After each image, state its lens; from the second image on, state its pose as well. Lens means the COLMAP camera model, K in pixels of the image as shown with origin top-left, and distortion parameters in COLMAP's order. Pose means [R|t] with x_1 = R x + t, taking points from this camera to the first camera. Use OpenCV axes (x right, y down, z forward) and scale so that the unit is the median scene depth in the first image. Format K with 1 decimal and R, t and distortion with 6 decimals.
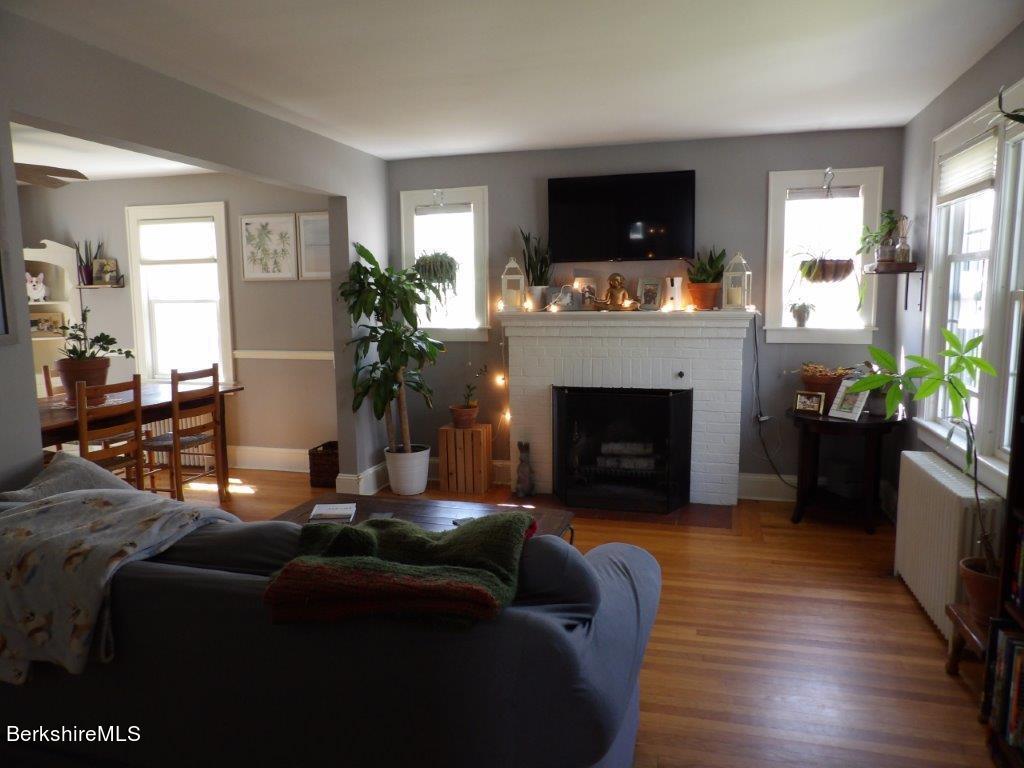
lens RADIAL K [[731.7, 0, 509.8], [0, 731.7, 387.1], [0, 0, 1]] dist [-0.041844, 0.051022]
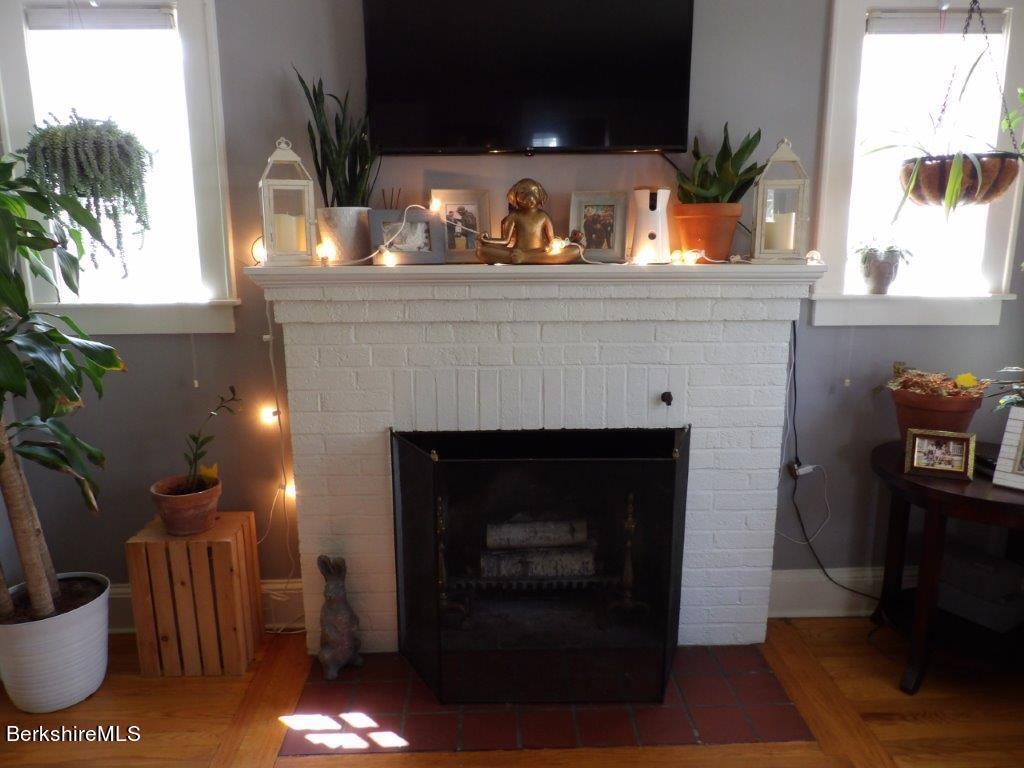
lens RADIAL K [[731.7, 0, 509.8], [0, 731.7, 387.1], [0, 0, 1]] dist [-0.041844, 0.051022]
pose [[0.951776, -0.055521, 0.301729, -0.006357], [0.033196, 0.996351, 0.078626, -0.061525], [-0.304993, -0.064818, 0.950146, 0.545902]]
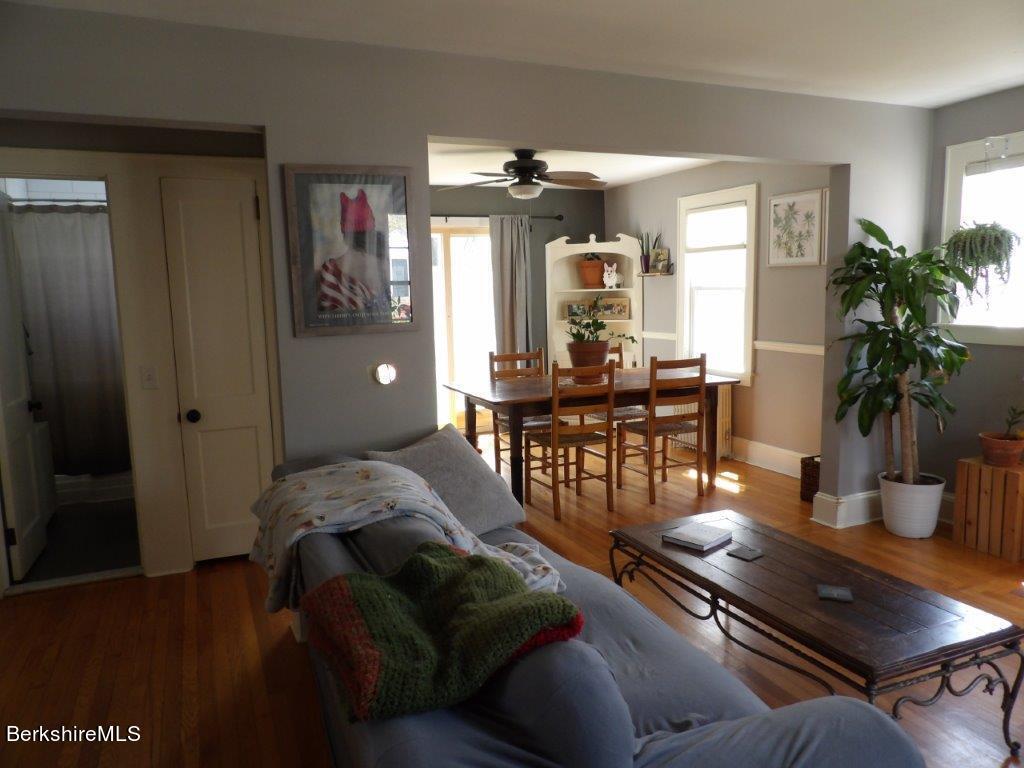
lens RADIAL K [[731.7, 0, 509.8], [0, 731.7, 387.1], [0, 0, 1]] dist [-0.041844, 0.051022]
pose [[0.638558, 0.101857, -0.762803, 0.174552], [-0.082828, 0.994541, 0.063463, -0.027700], [0.765103, 0.022657, 0.643509, 0.168721]]
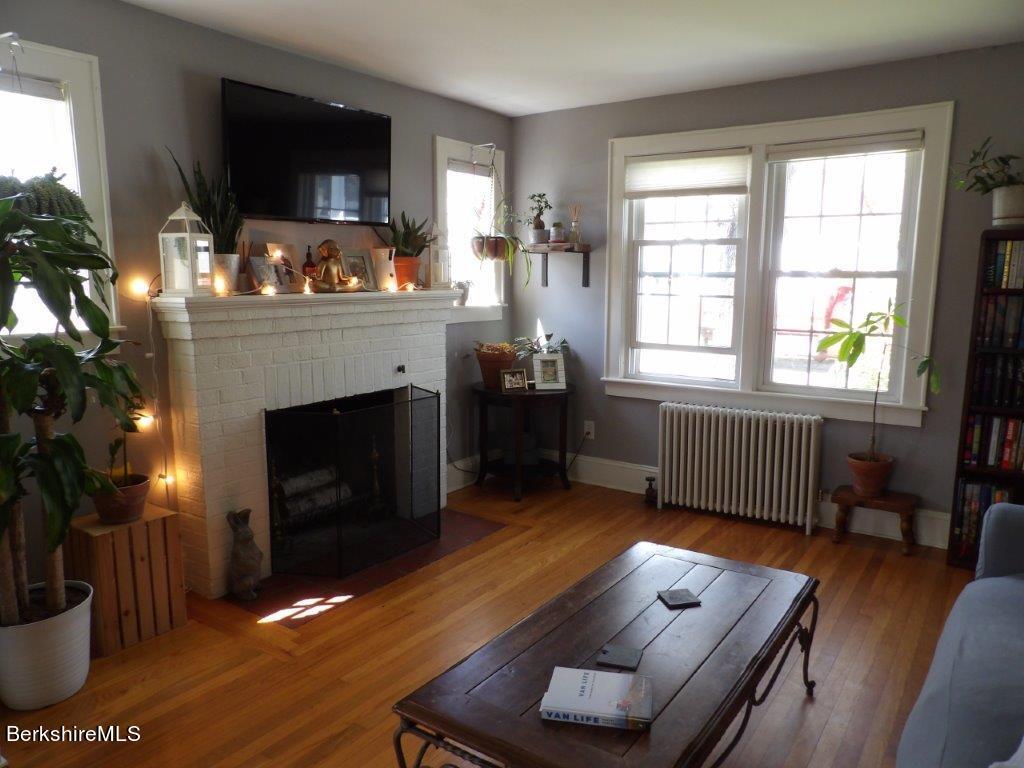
lens RADIAL K [[731.7, 0, 509.8], [0, 731.7, 387.1], [0, 0, 1]] dist [-0.041844, 0.051022]
pose [[0.332057, -0.133381, 0.933781, -0.461514], [0.115379, 0.988262, 0.100134, -0.061337], [-0.936176, 0.074488, 0.343549, 0.573471]]
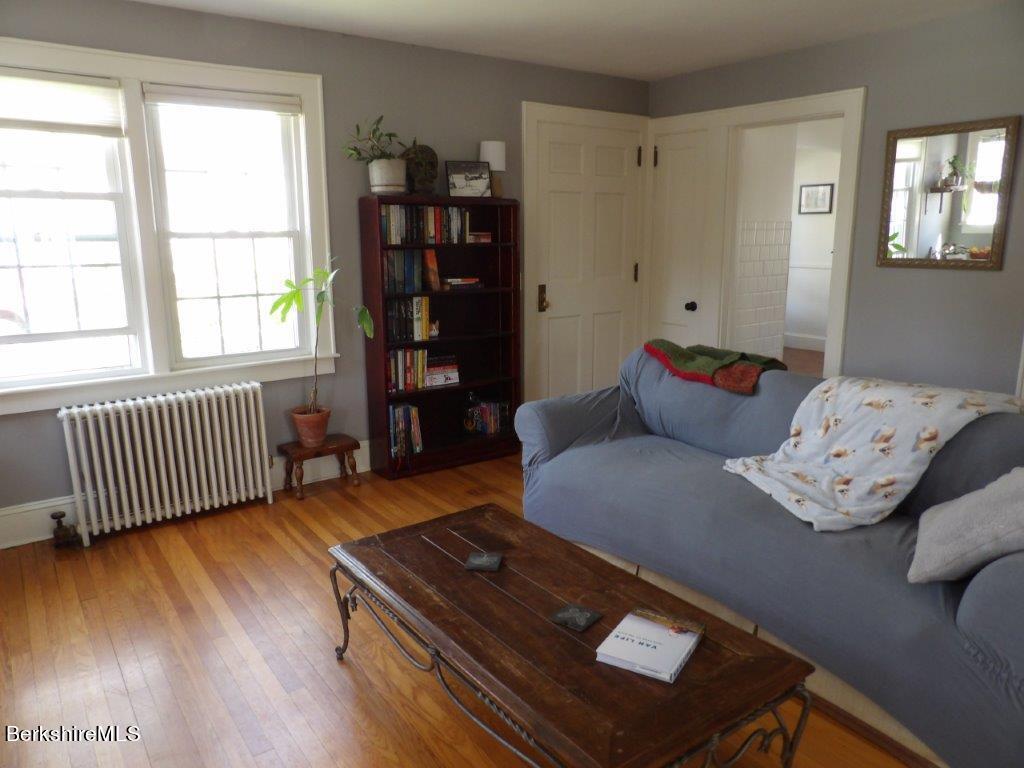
lens RADIAL K [[731.7, 0, 509.8], [0, 731.7, 387.1], [0, 0, 1]] dist [-0.041844, 0.051022]
pose [[-0.780889, -0.114393, 0.614106, -0.304455], [0.095960, 0.949454, 0.298881, -0.109074], [-0.617255, 0.292322, -0.730441, 0.914046]]
